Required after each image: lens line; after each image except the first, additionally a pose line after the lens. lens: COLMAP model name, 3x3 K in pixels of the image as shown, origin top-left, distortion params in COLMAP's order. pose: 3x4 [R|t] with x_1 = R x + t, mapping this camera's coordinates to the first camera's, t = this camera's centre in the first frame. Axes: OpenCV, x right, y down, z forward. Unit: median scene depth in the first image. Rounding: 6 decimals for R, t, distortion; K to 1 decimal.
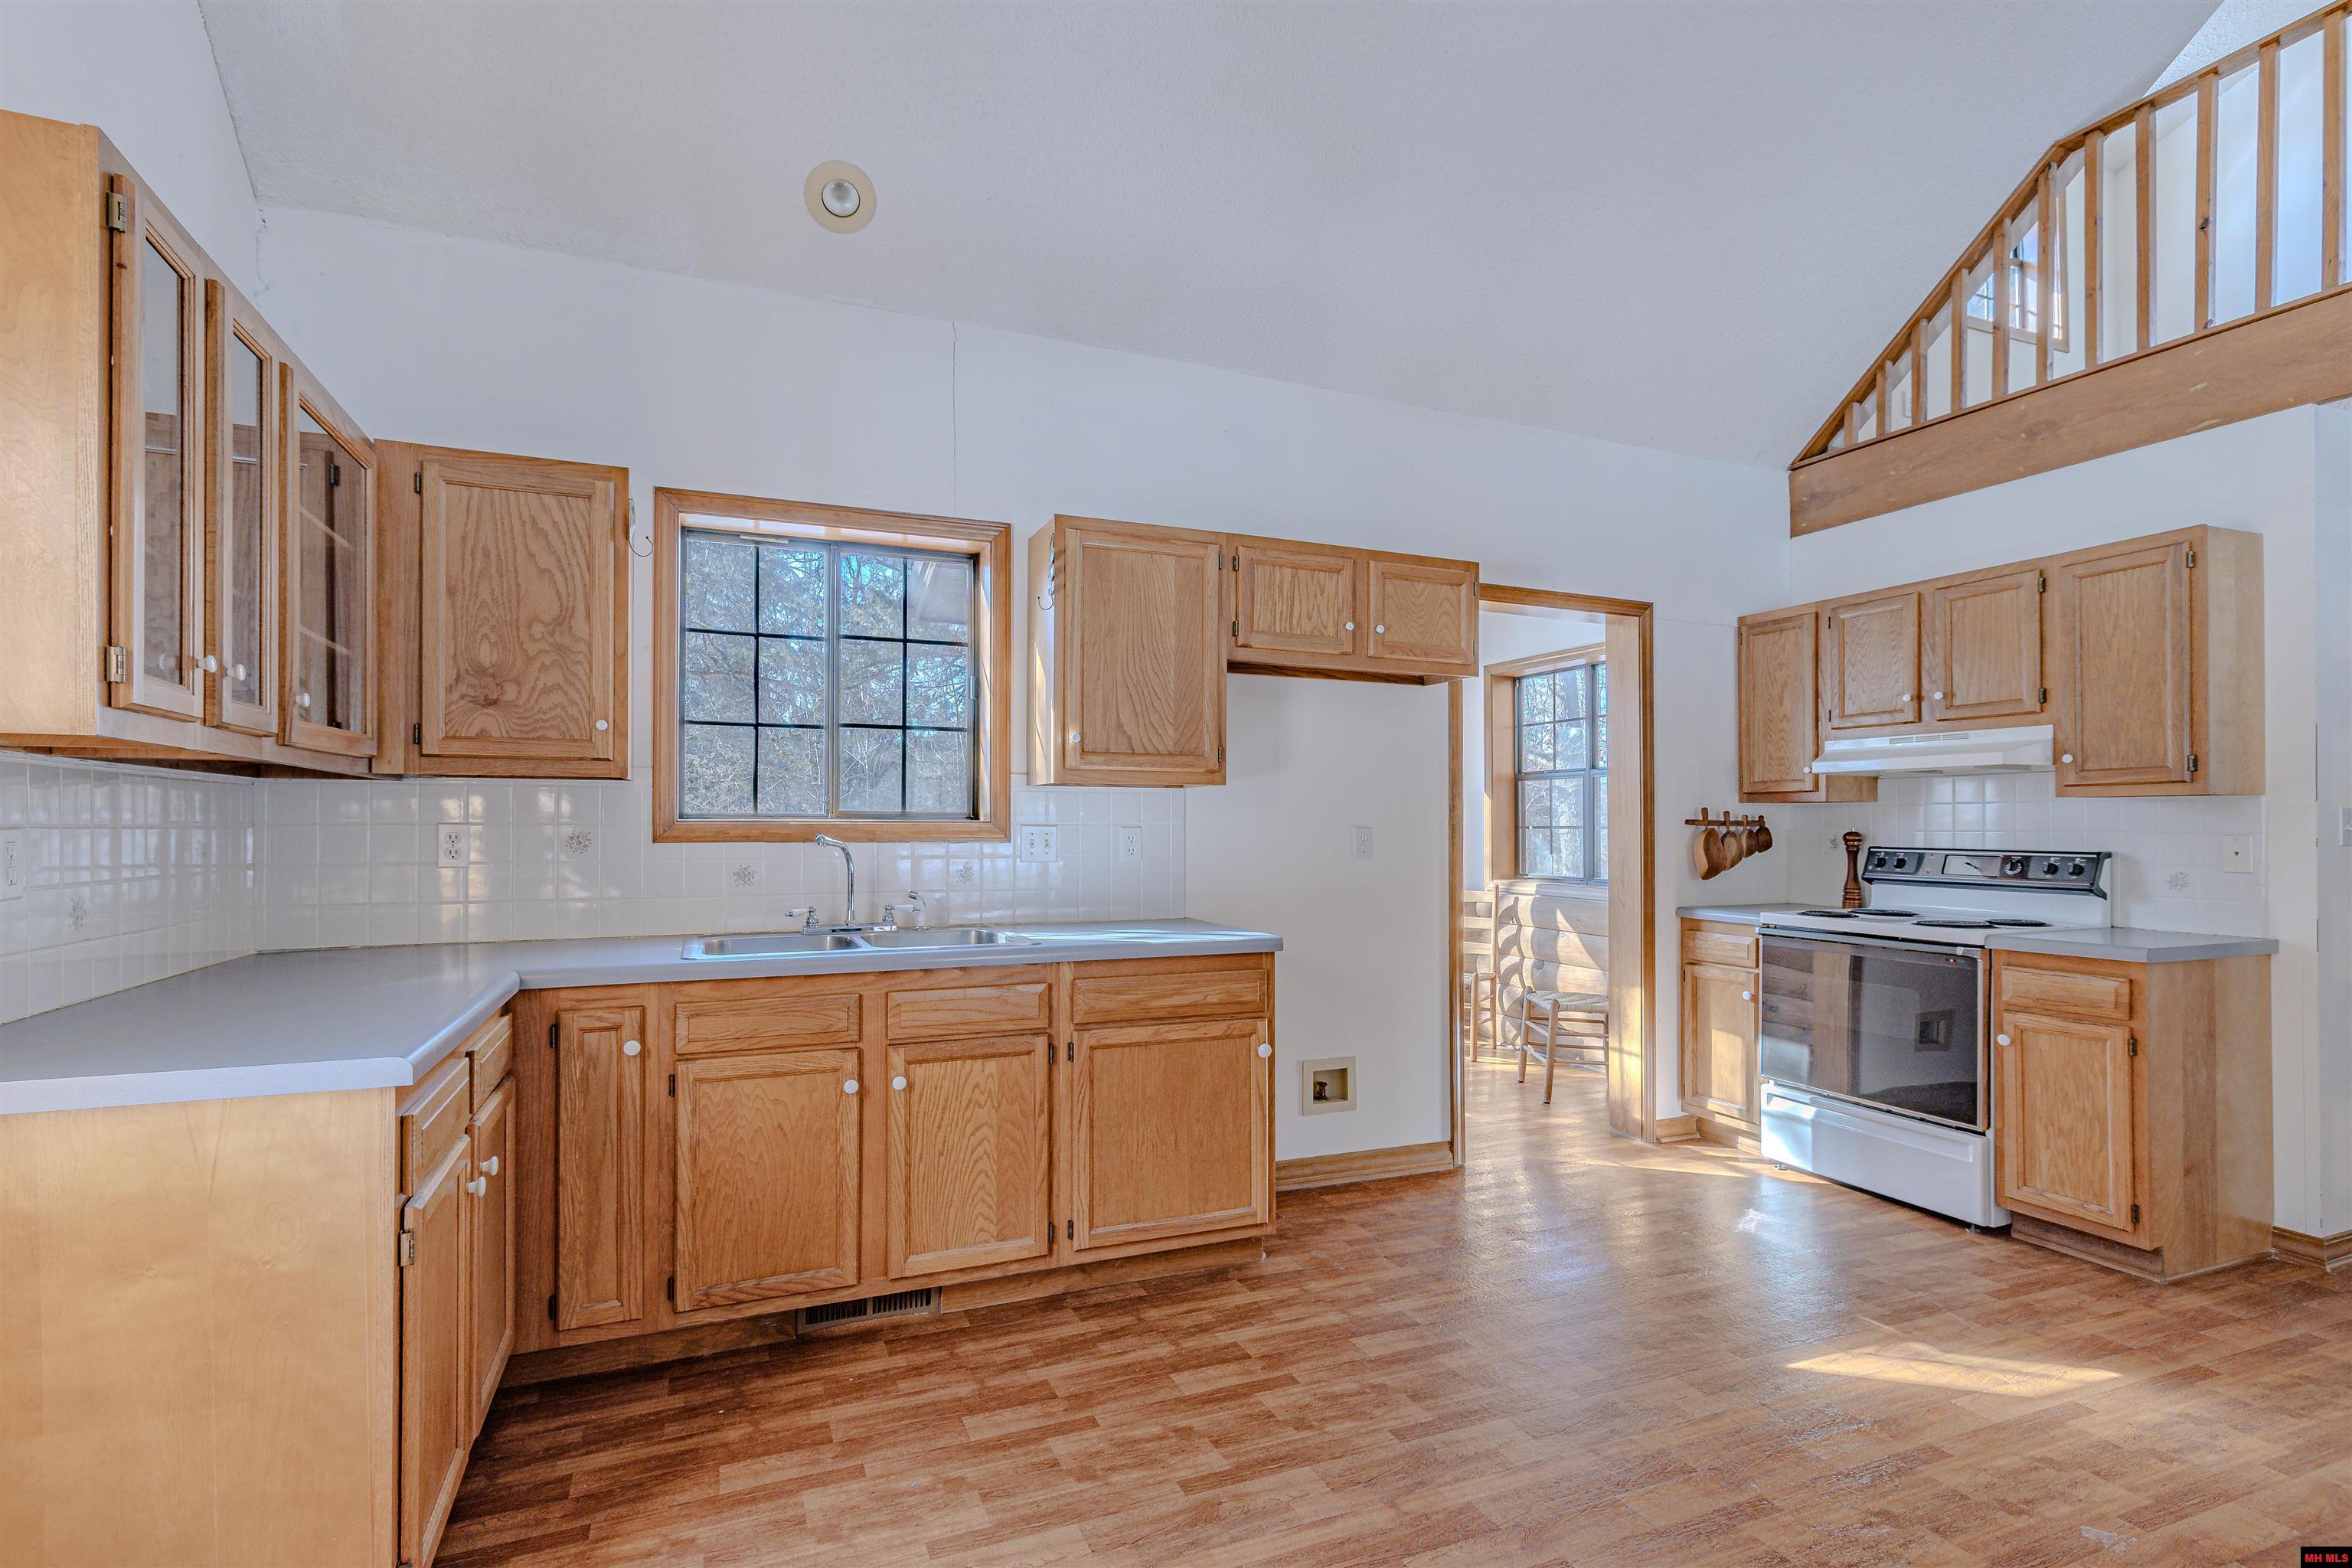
lens RADIAL K [[1099.9, 0, 1159.1], [0, 1099.9, 818.4], [0, 0, 1]] dist [0.003049, 0.000194]
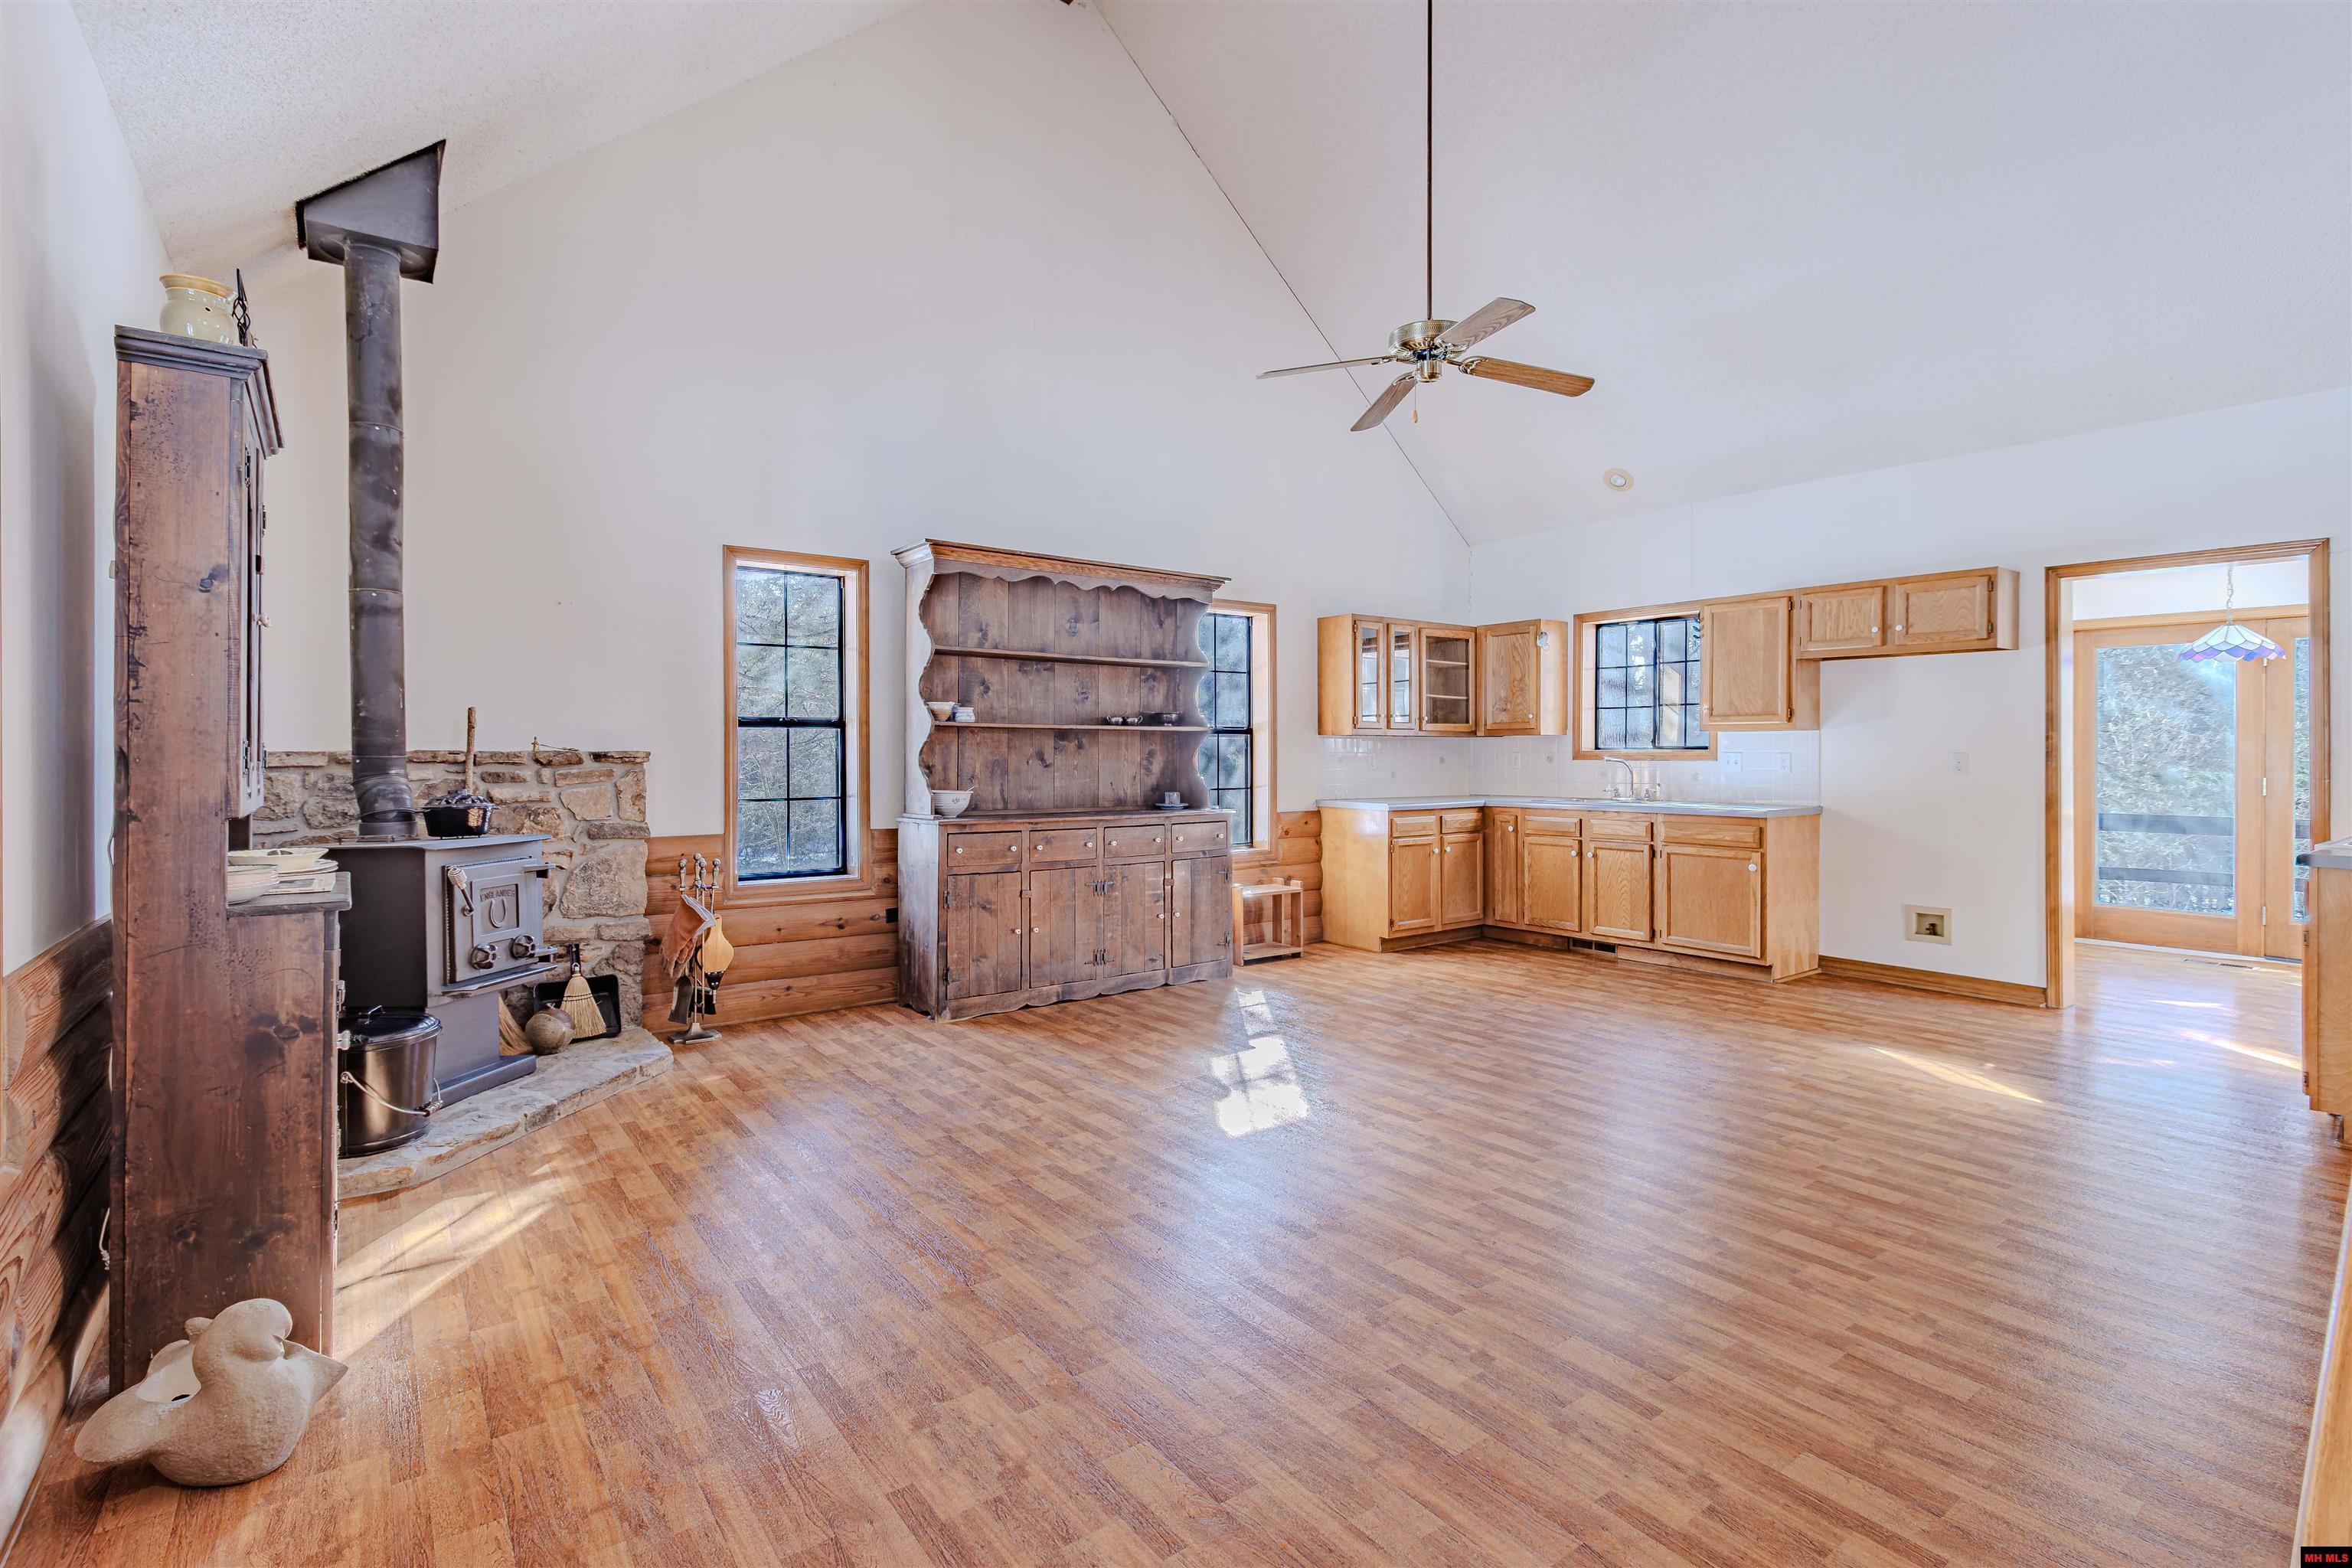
lens RADIAL K [[1085.6, 0, 1218.4], [0, 1085.6, 761.0], [0, 0, 1]] dist [0.003448, 0.000317]
pose [[0.281656, 0.005828, -0.959498, 1.693202], [0.008917, 0.999922, 0.008691, -0.003319], [0.959474, -0.011003, 0.281583, -0.455542]]
